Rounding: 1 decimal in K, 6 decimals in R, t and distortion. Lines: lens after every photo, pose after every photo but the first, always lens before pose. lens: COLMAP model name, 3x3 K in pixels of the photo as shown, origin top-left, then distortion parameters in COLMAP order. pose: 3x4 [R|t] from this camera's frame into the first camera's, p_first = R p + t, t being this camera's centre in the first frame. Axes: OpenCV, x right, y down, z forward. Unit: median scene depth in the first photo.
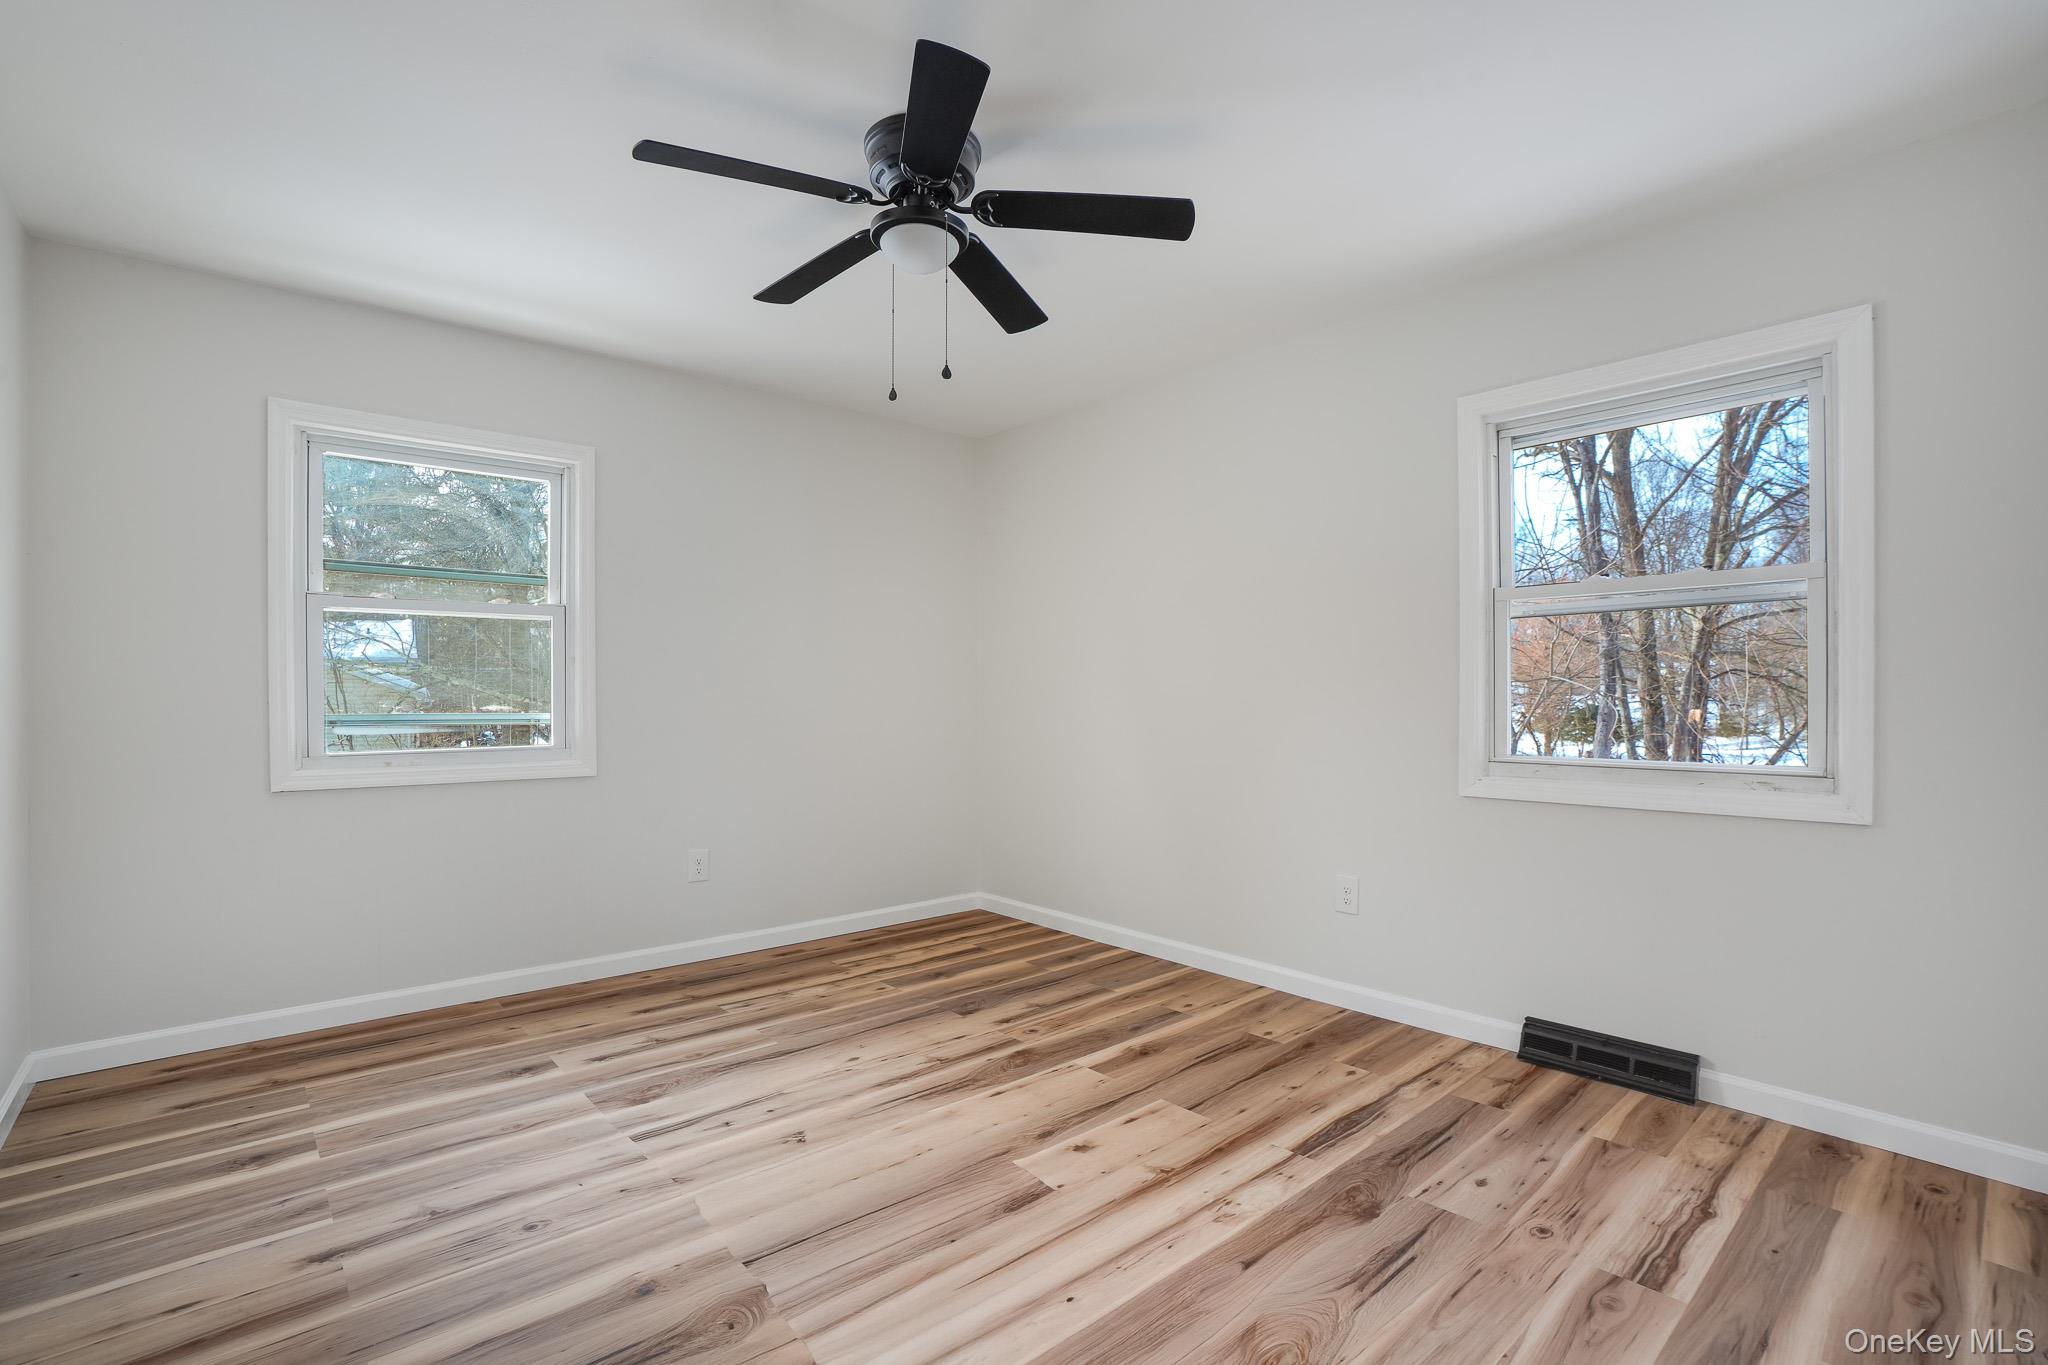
lens RADIAL K [[946.5, 0, 1022.4], [0, 946.5, 692.9], [0, 0, 1]] dist [-0.064596, 0.024246]
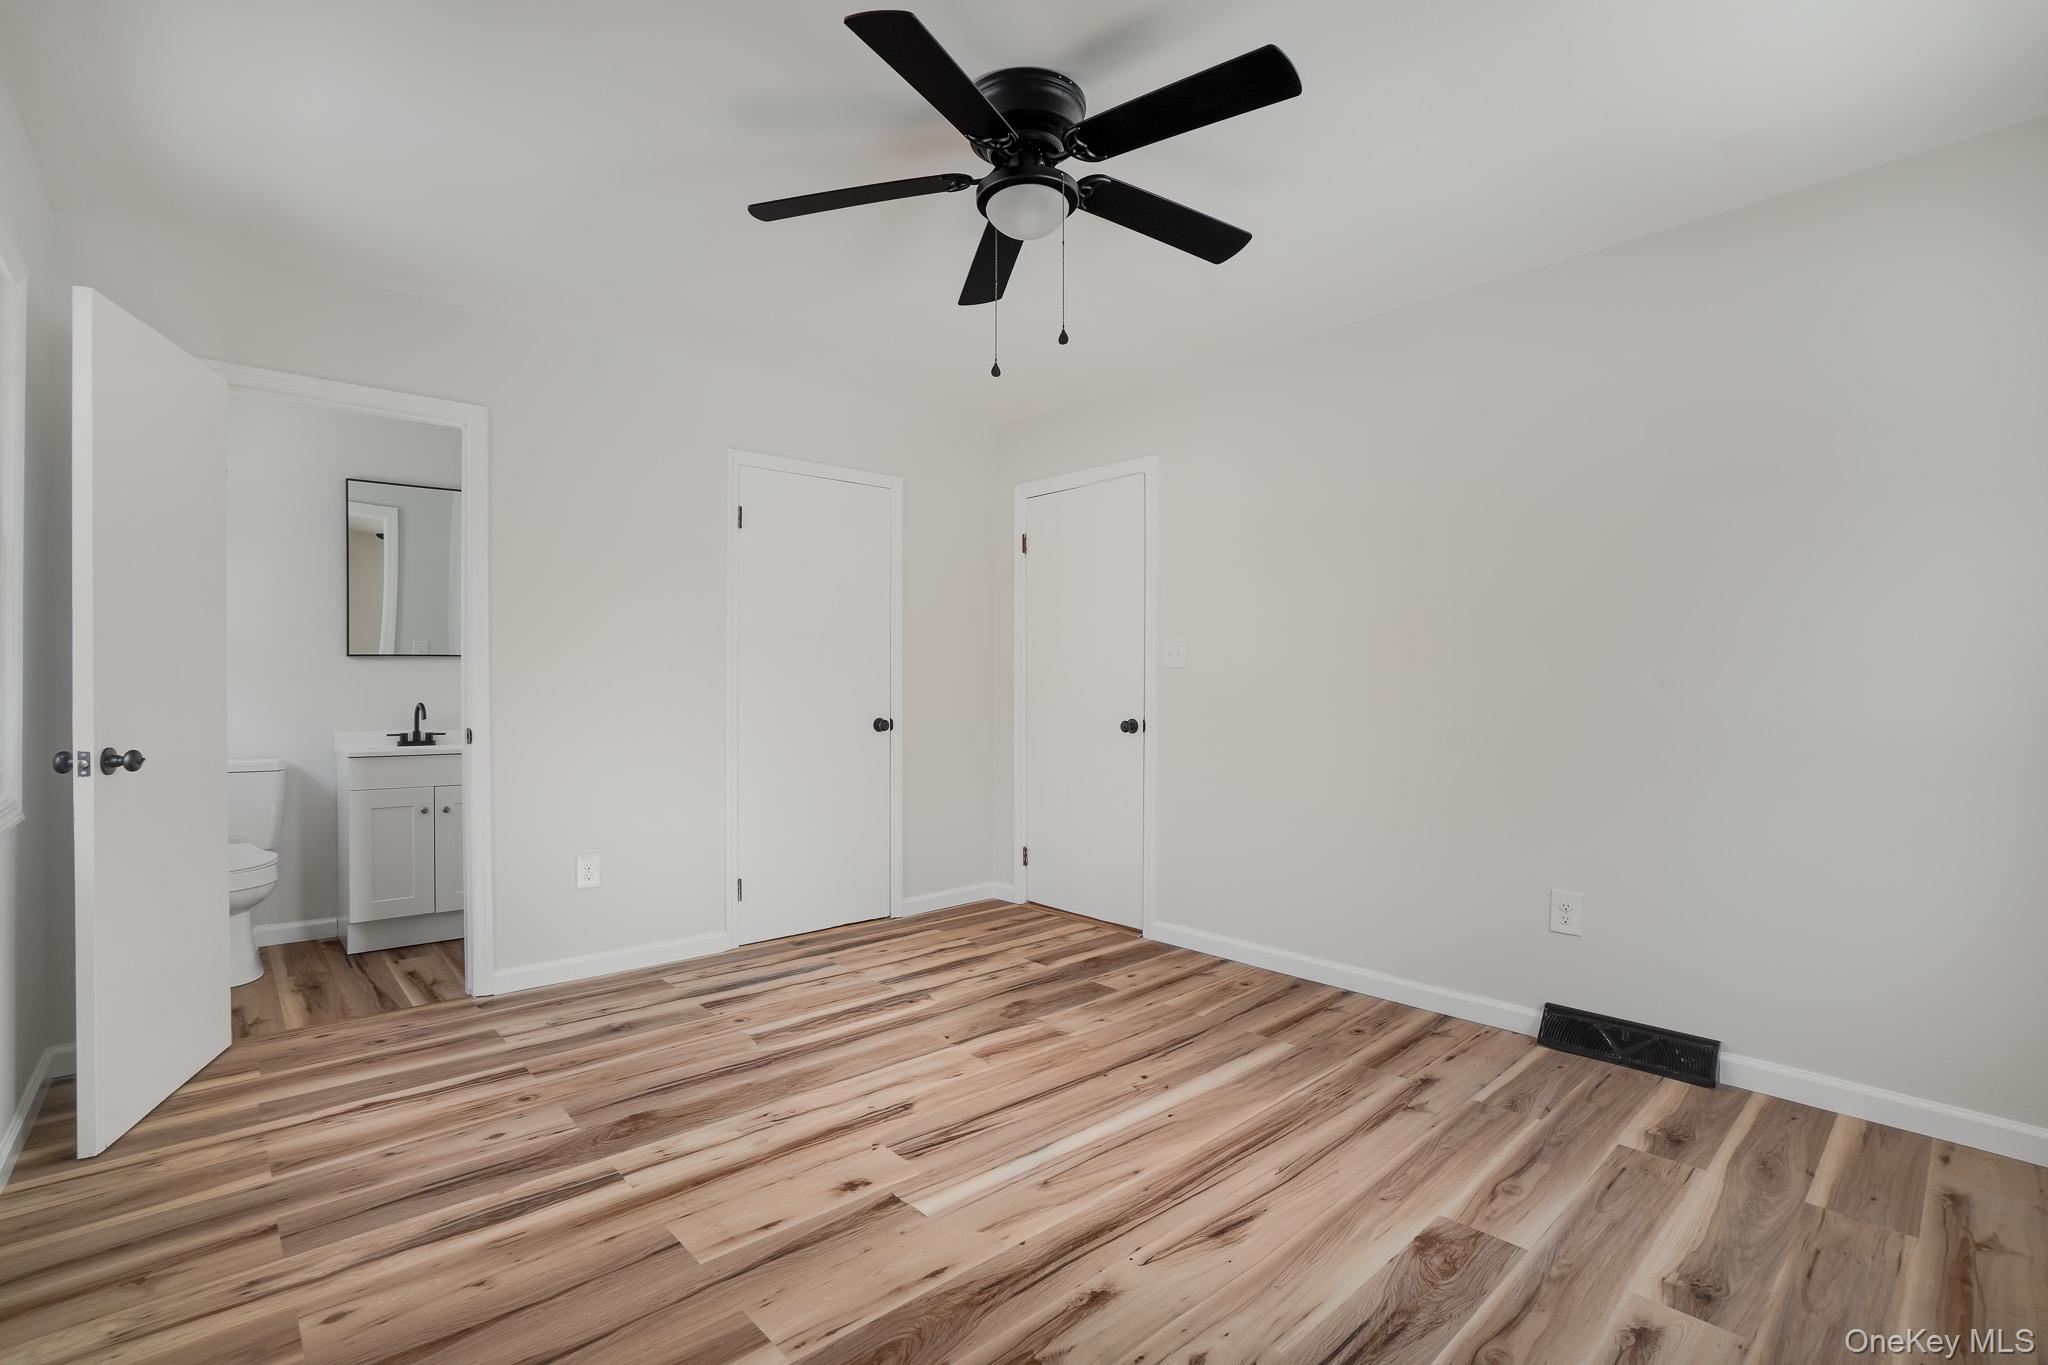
lens RADIAL K [[946.5, 0, 1022.4], [0, 946.5, 692.9], [0, 0, 1]] dist [-0.064596, 0.024246]
pose [[-0.999869, -0.003452, -0.015799, -0.088541], [-0.003542, 0.999978, 0.005631, 0.006797], [0.015779, 0.005686, -0.999859, 1.905379]]
